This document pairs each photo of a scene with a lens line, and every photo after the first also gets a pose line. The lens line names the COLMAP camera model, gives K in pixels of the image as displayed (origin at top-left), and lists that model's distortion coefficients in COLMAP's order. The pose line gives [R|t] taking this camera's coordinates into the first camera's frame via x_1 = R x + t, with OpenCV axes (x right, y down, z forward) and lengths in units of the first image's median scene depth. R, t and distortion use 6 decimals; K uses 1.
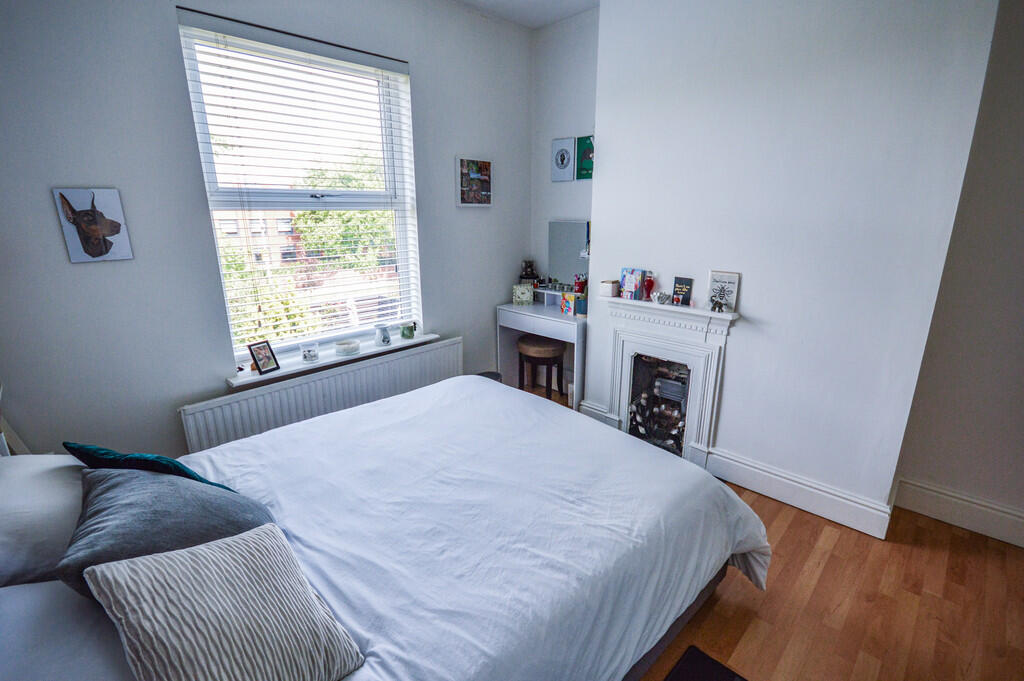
lens RADIAL K [[474.0, 0, 512.0], [0, 474.0, 340.5], [0, 0, 1]] dist [0.000259, -0.000075]
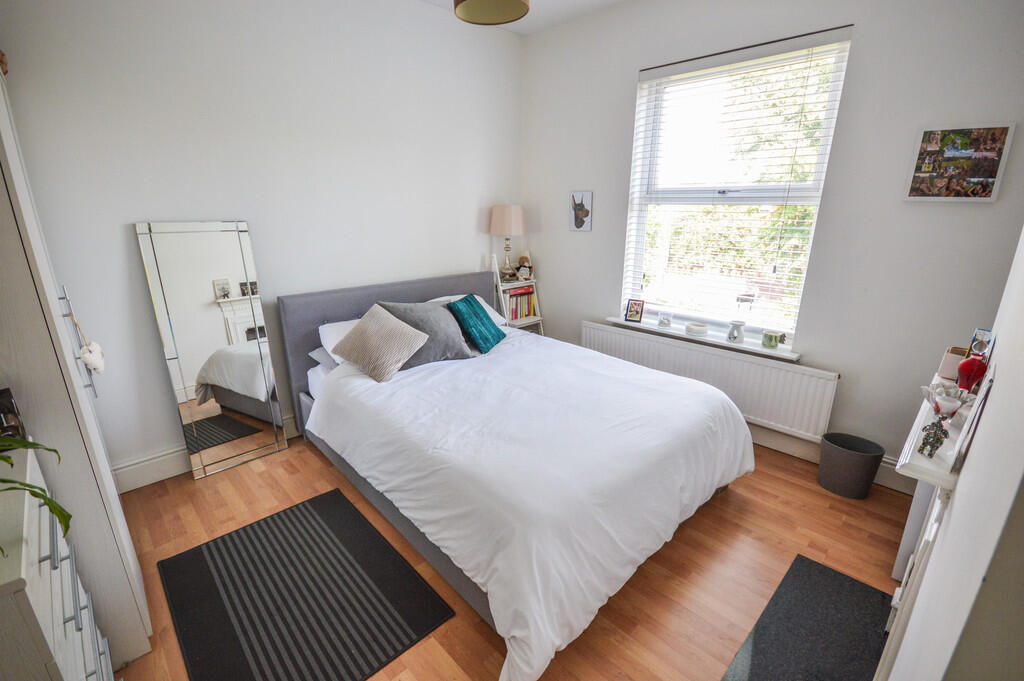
lens RADIAL K [[456.4, 0, 512.0], [0, 456.4, 340.5], [0, 0, 1]] dist [0.013033, -0.013126]
pose [[-0.019904, 0.290752, -0.956592, 0.774146], [-0.270411, 0.919556, 0.285121, -0.165632], [0.962539, 0.264348, 0.060319, 0.584238]]
